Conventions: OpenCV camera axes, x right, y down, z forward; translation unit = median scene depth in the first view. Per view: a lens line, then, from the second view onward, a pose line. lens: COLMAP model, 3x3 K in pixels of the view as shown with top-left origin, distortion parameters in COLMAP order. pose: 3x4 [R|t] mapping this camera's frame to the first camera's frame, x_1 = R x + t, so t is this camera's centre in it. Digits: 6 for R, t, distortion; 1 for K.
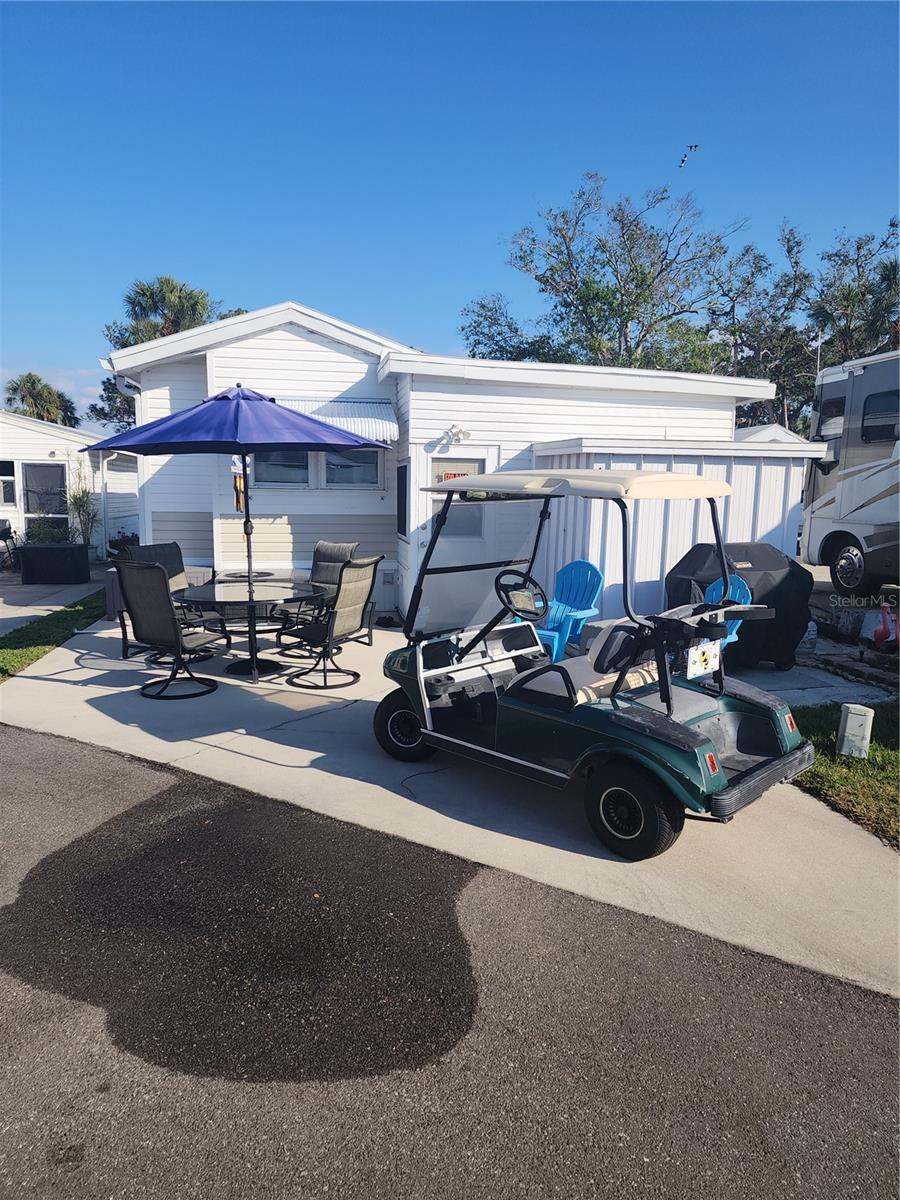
lens RADIAL K [[806.8, 0, 455.4], [0, 806.8, 585.9], [0, 0, 1]] dist [0.086027, -0.078605]
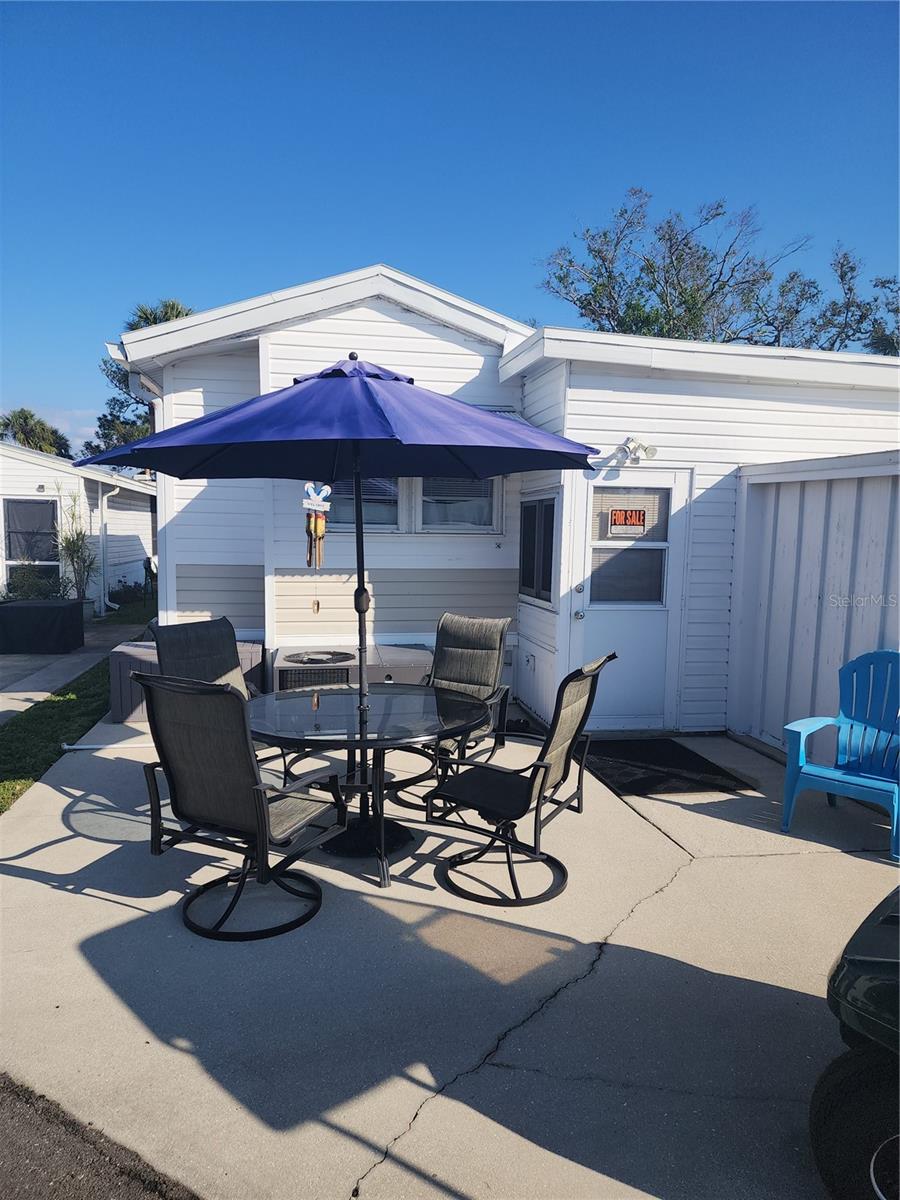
lens RADIAL K [[806.8, 0, 452.1], [0, 806.8, 606.1], [0, 0, 1]] dist [0.086027, -0.078605]
pose [[0.999985, 0.002574, 0.004747, -0.140549], [-0.002453, 0.999673, -0.025436, -0.038509], [-0.004810, 0.025424, 0.999665, 0.303552]]
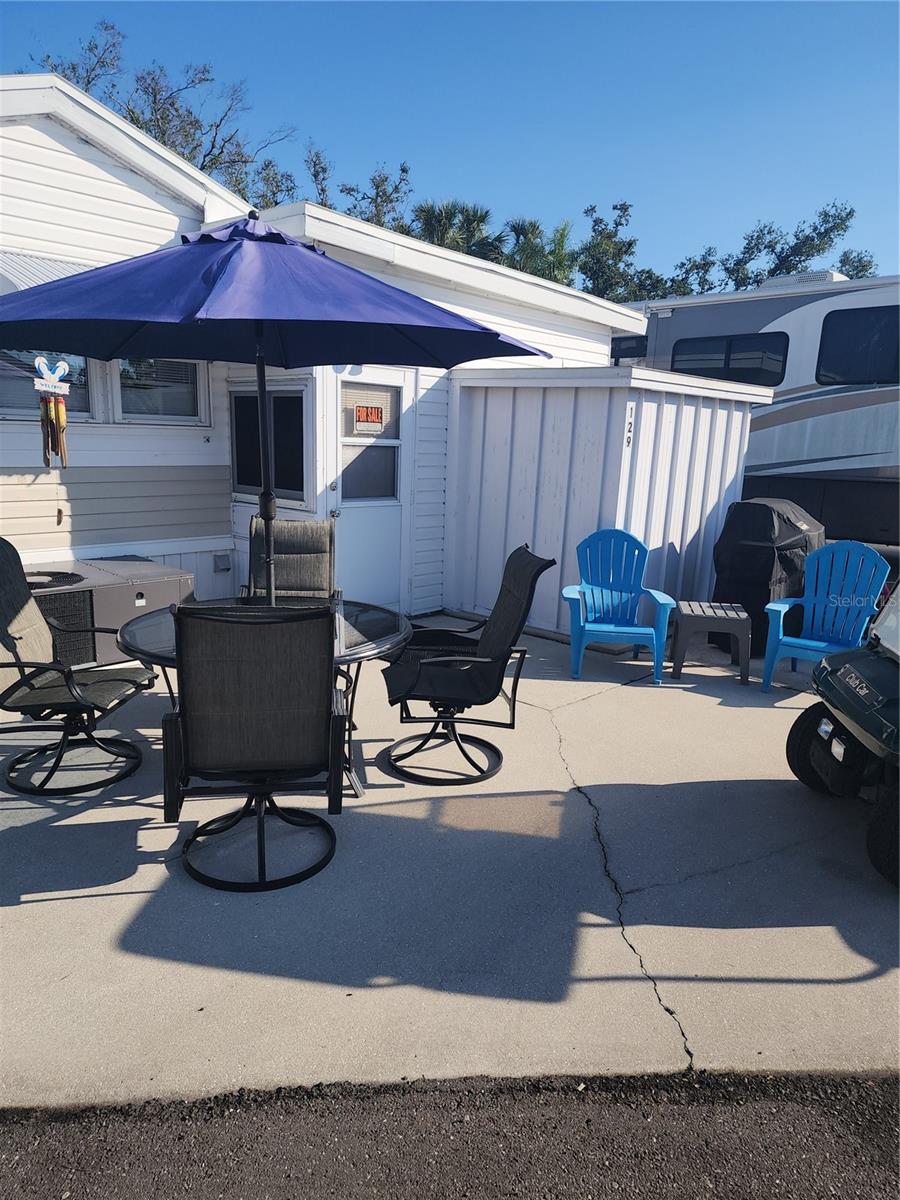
lens RADIAL K [[806.8, 0, 452.1], [0, 806.8, 603.2], [0, 0, 1]] dist [0.086027, -0.078605]
pose [[0.798451, -0.110311, 0.591867, -0.348215], [0.050394, 0.991867, 0.116879, -0.047088], [-0.599947, -0.063495, 0.797516, 0.369198]]
